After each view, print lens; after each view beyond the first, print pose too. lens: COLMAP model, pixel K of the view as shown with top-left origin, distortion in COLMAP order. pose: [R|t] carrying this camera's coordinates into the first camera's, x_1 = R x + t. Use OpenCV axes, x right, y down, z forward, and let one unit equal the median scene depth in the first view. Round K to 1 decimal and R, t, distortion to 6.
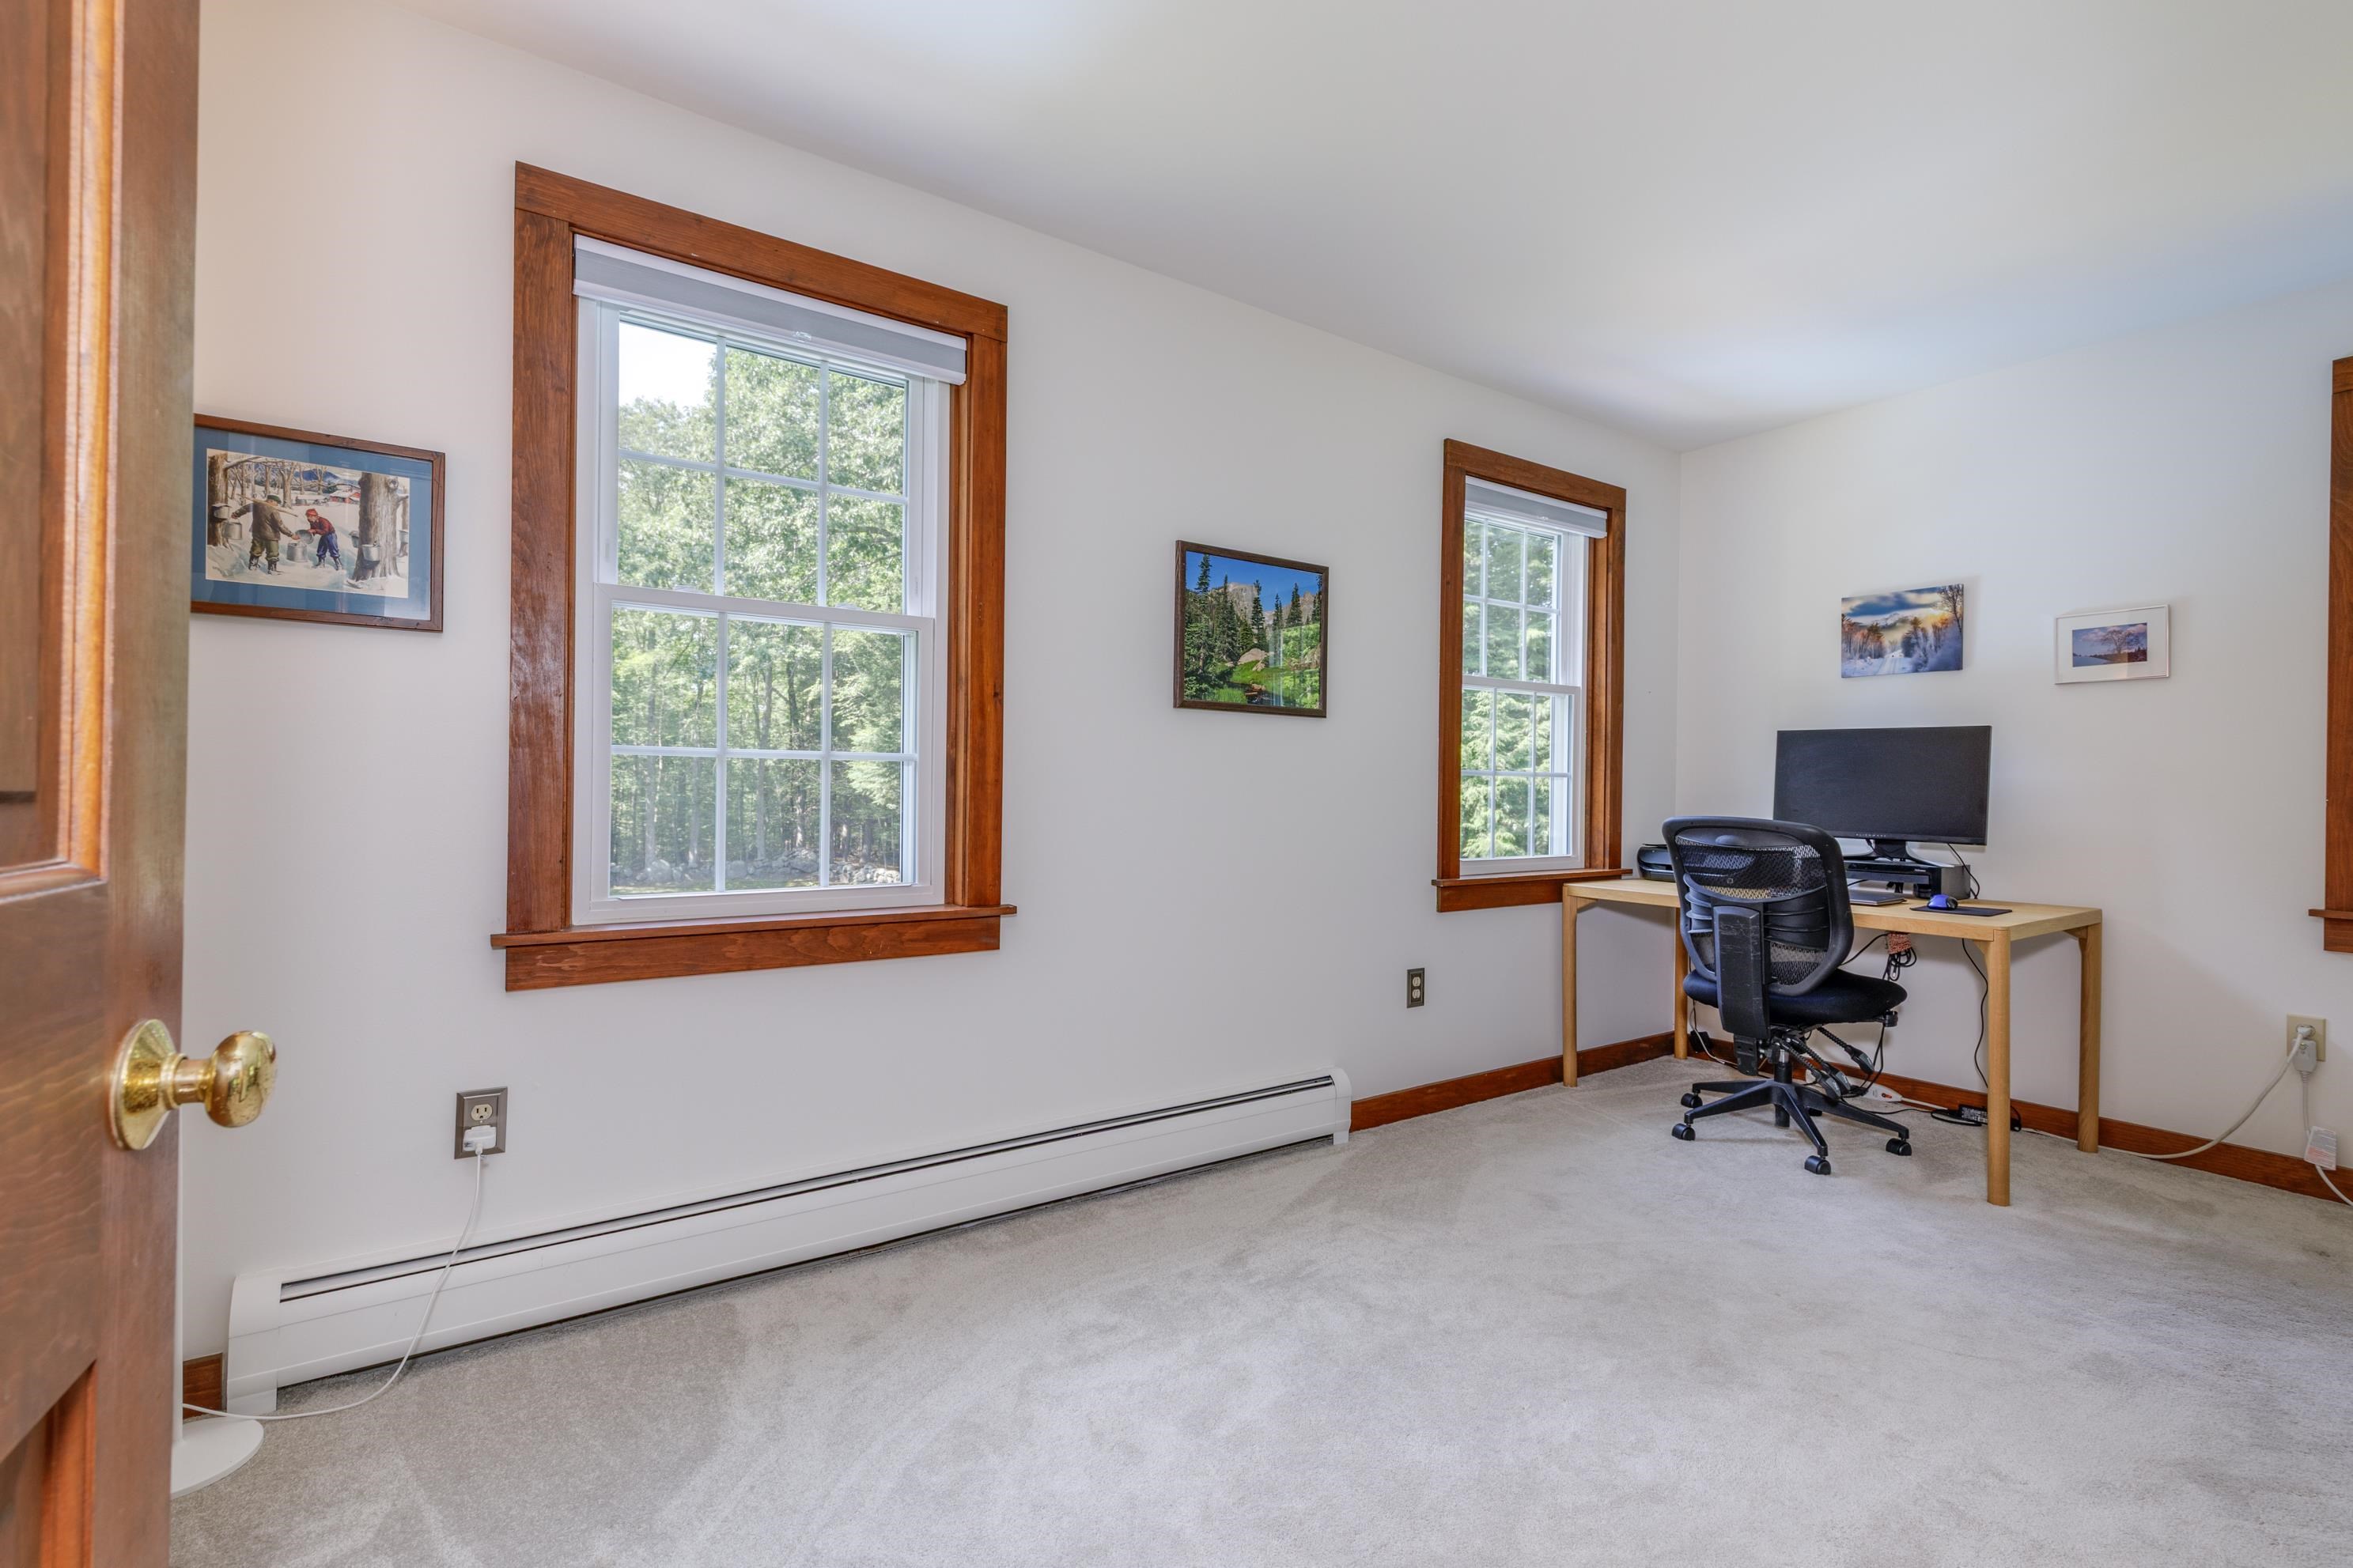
lens RADIAL K [[1046.4, 0, 1169.6], [0, 1046.4, 787.3], [0, 0, 1]] dist [-0.002913, 0.000400]
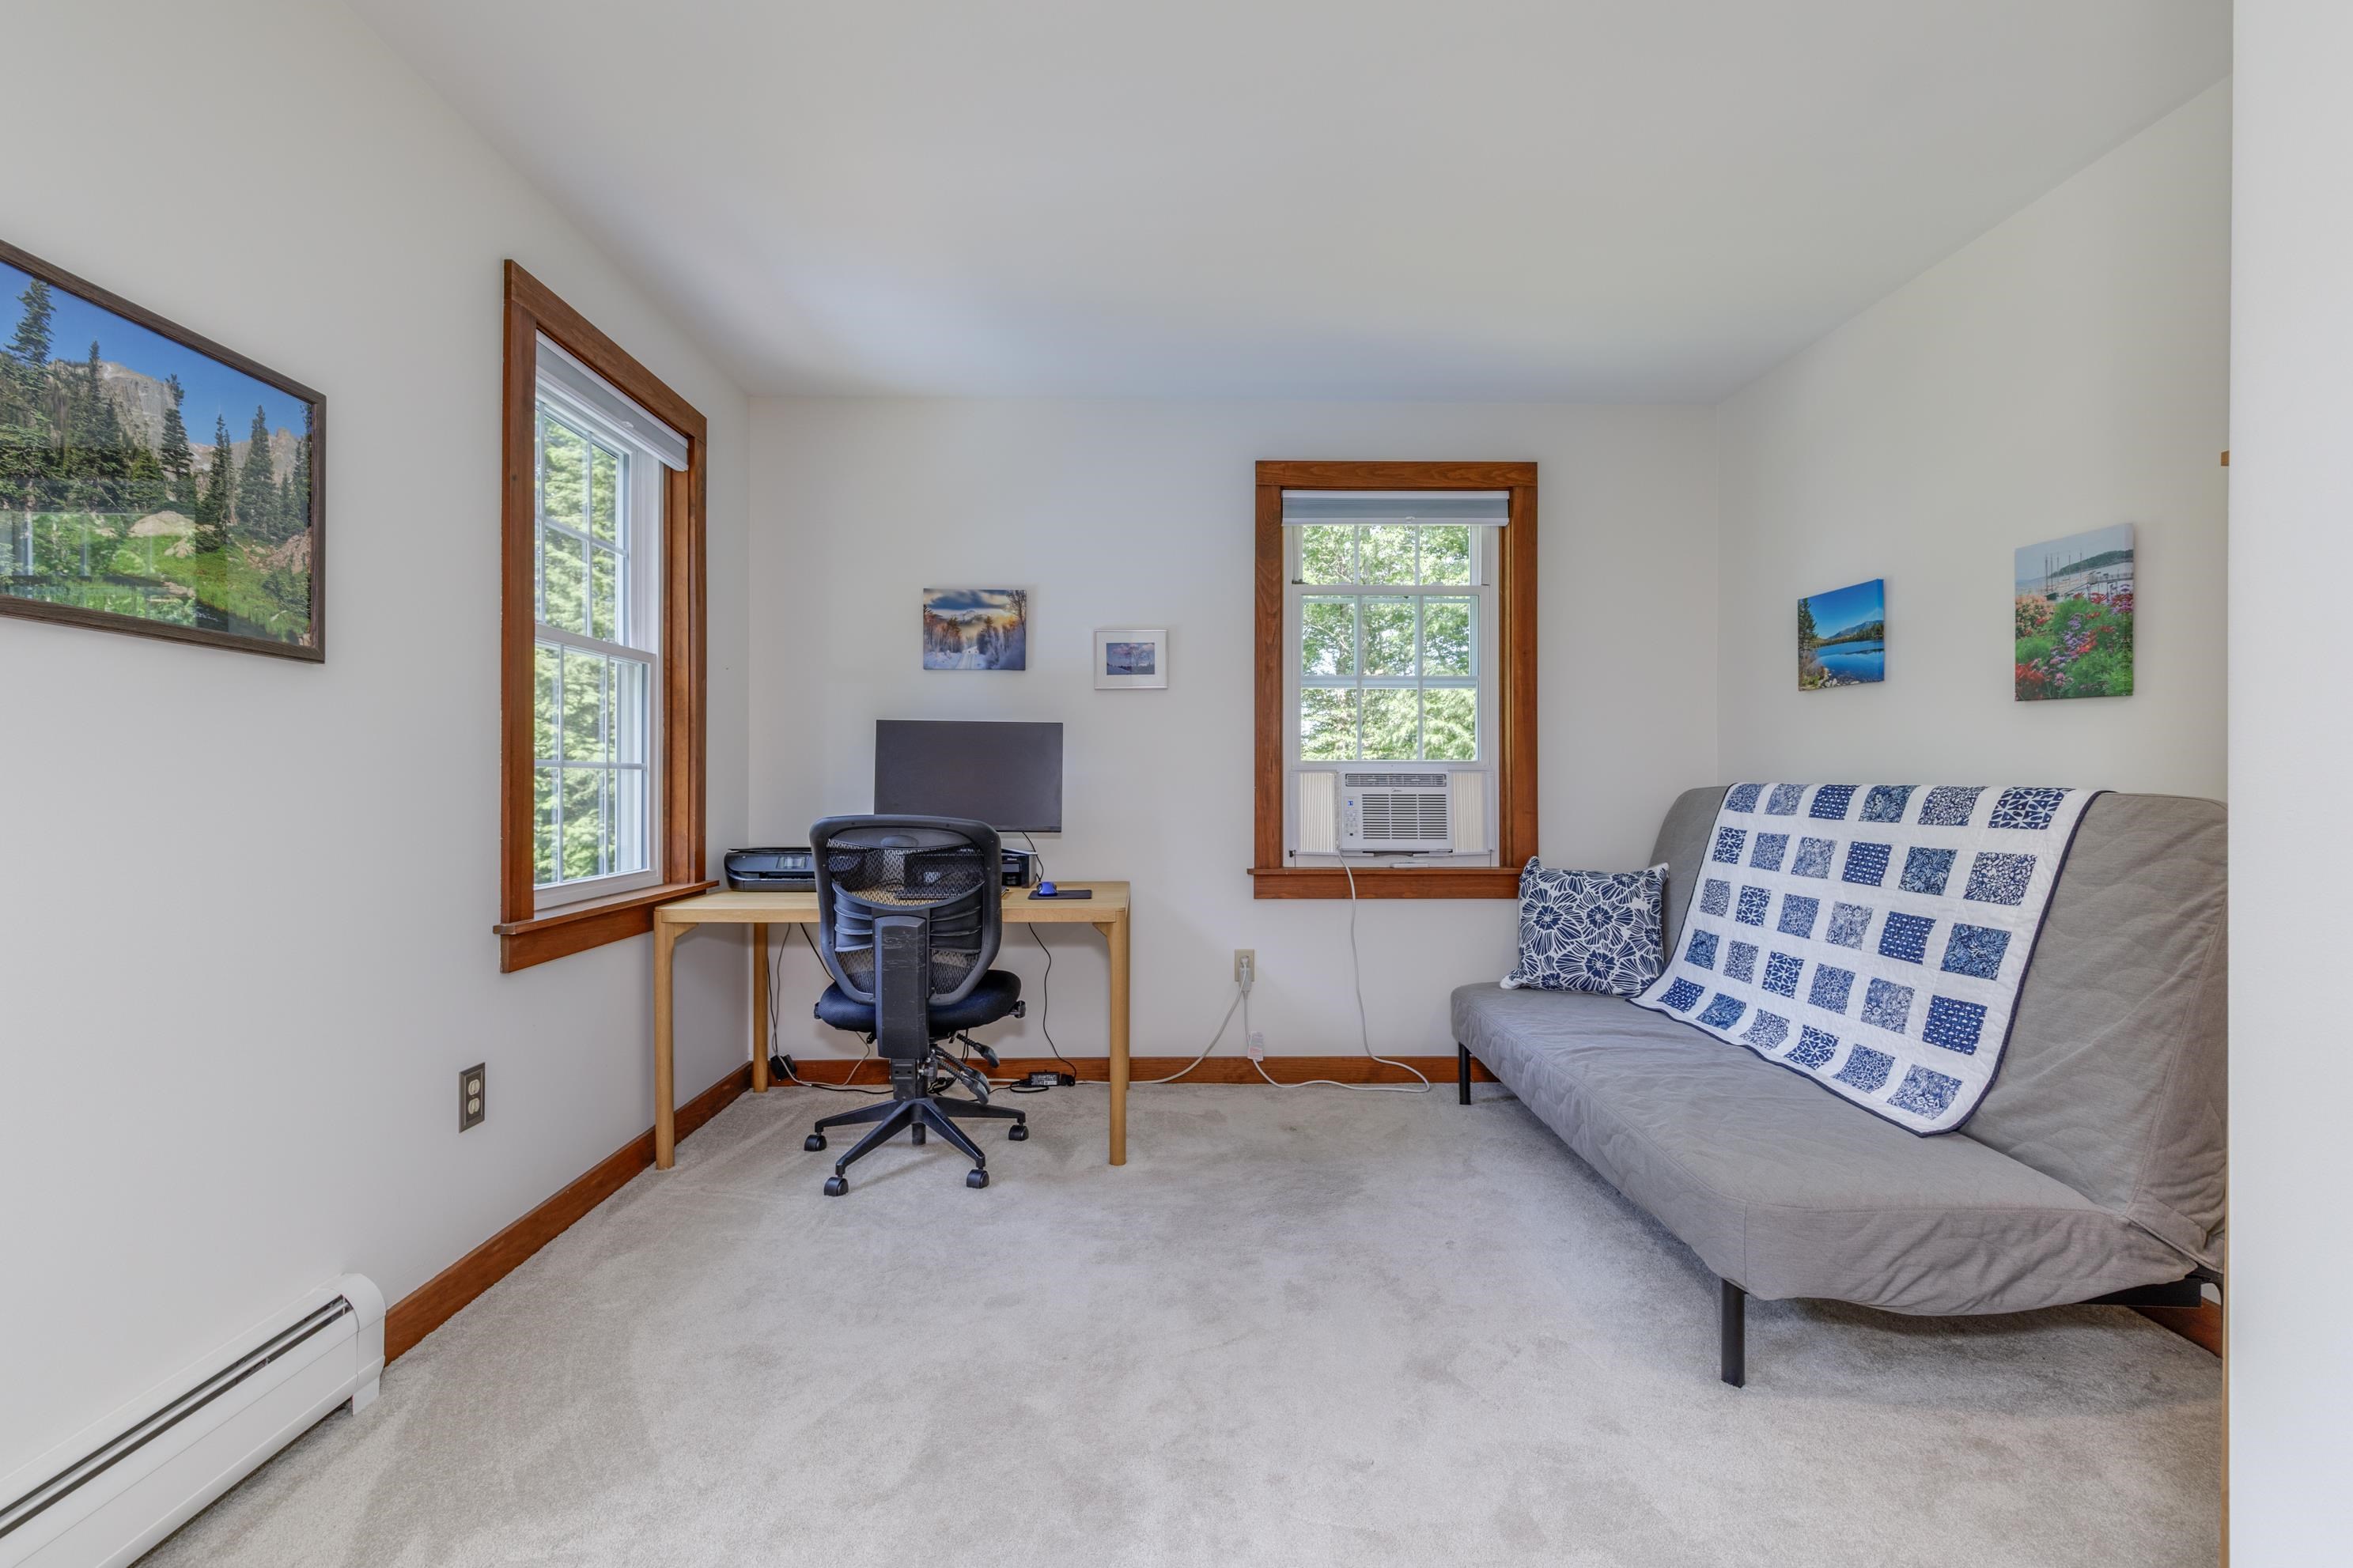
lens RADIAL K [[1046.4, 0, 1165.1], [0, 1046.4, 782.7], [0, 0, 1]] dist [-0.002913, 0.000400]
pose [[0.544411, -0.009447, 0.838765, -0.075799], [0.005214, 0.999955, 0.007878, -0.004407], [-0.838802, 0.000085, 0.544436, 0.317444]]
